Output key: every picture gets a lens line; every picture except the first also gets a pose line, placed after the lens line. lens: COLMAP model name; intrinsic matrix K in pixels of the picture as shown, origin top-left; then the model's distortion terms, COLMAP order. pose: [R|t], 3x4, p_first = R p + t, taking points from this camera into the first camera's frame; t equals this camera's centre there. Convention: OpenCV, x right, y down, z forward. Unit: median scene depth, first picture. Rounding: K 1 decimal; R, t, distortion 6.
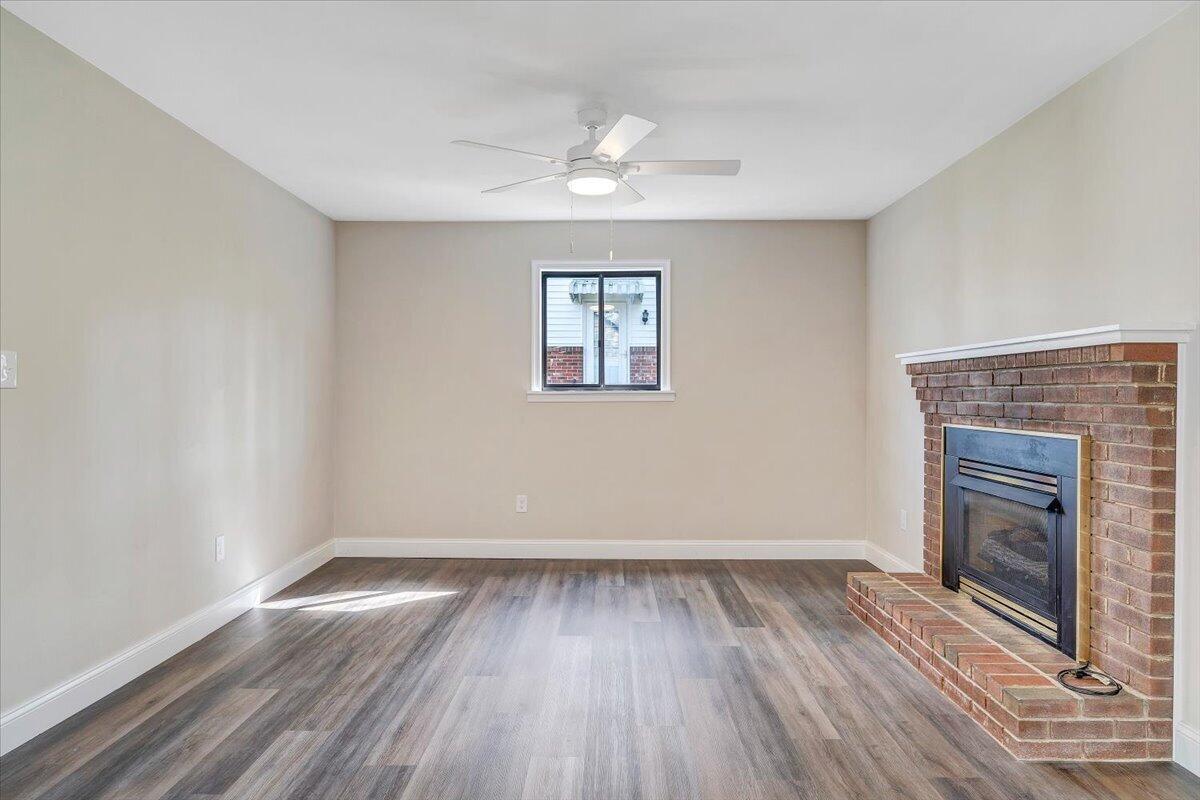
lens RADIAL K [[721.4, 0, 602.9], [0, 721.4, 402.5], [0, 0, 1]] dist [0.007368, 0.001399]
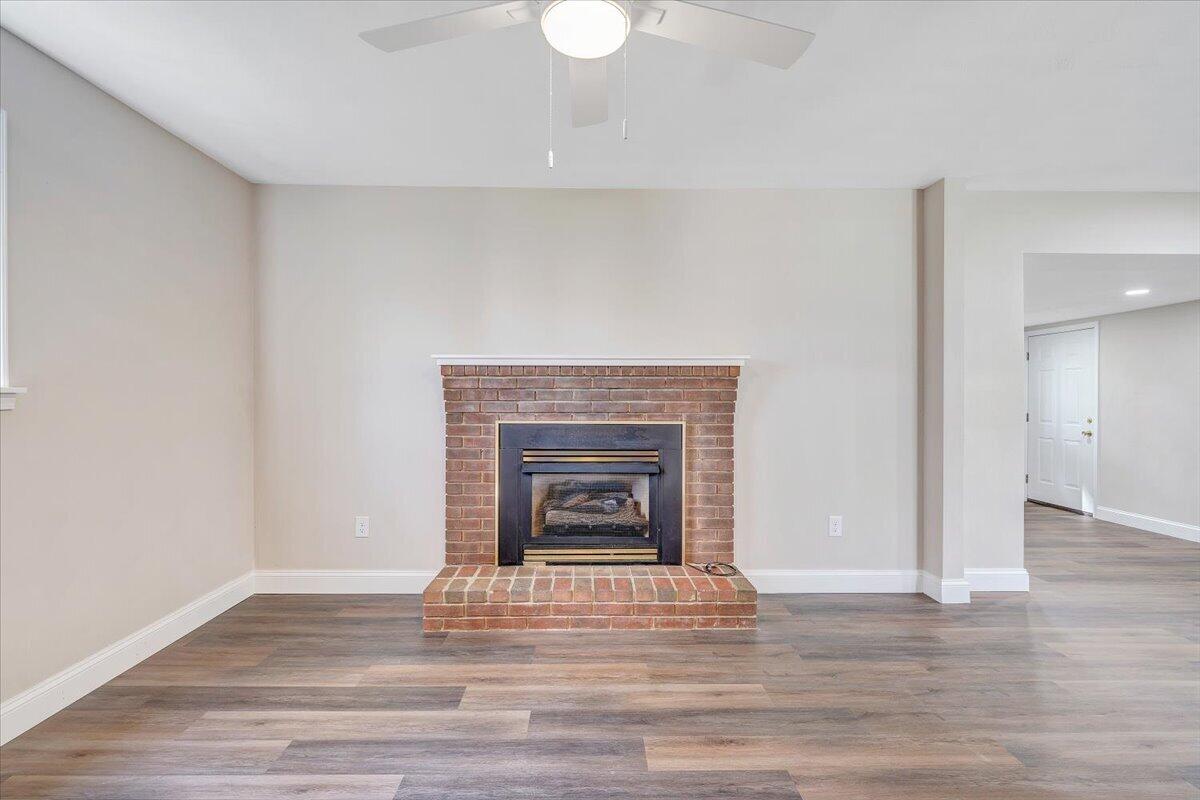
lens RADIAL K [[557.5, 0, 594.1], [0, 557.5, 396.1], [0, 0, 1]] dist [0.001325, 0.000005]
pose [[-0.020194, -0.007429, 0.999768, -0.363805], [0.008476, 0.999935, 0.007601, -0.013578], [-0.999760, 0.008627, -0.020130, 0.801178]]
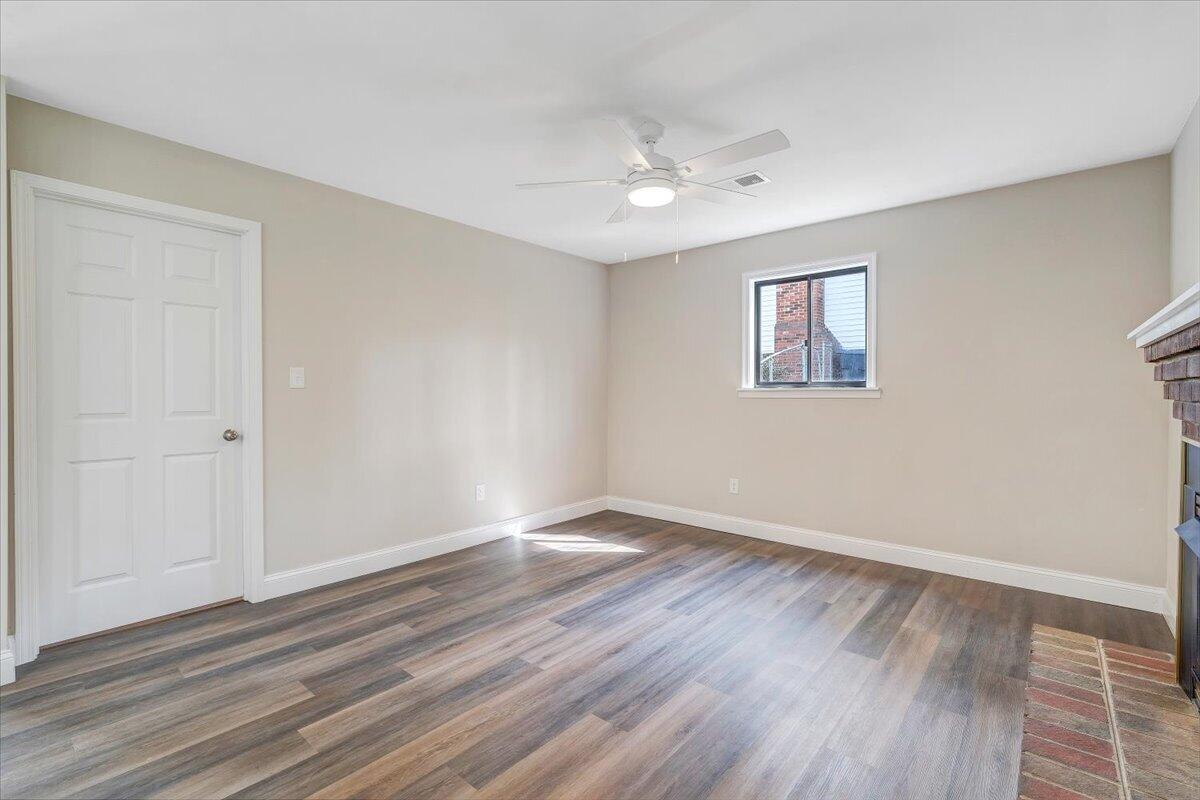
lens RADIAL K [[532.9, 0, 600.0], [0, 532.9, 400.0], [0, 0, 1]] dist [0.002023, -0.000004]
pose [[0.768248, 0.009646, -0.640080, 0.345865], [-0.006321, 0.999952, 0.007482, -0.002940], [0.640121, -0.001702, 0.768272, 0.273640]]
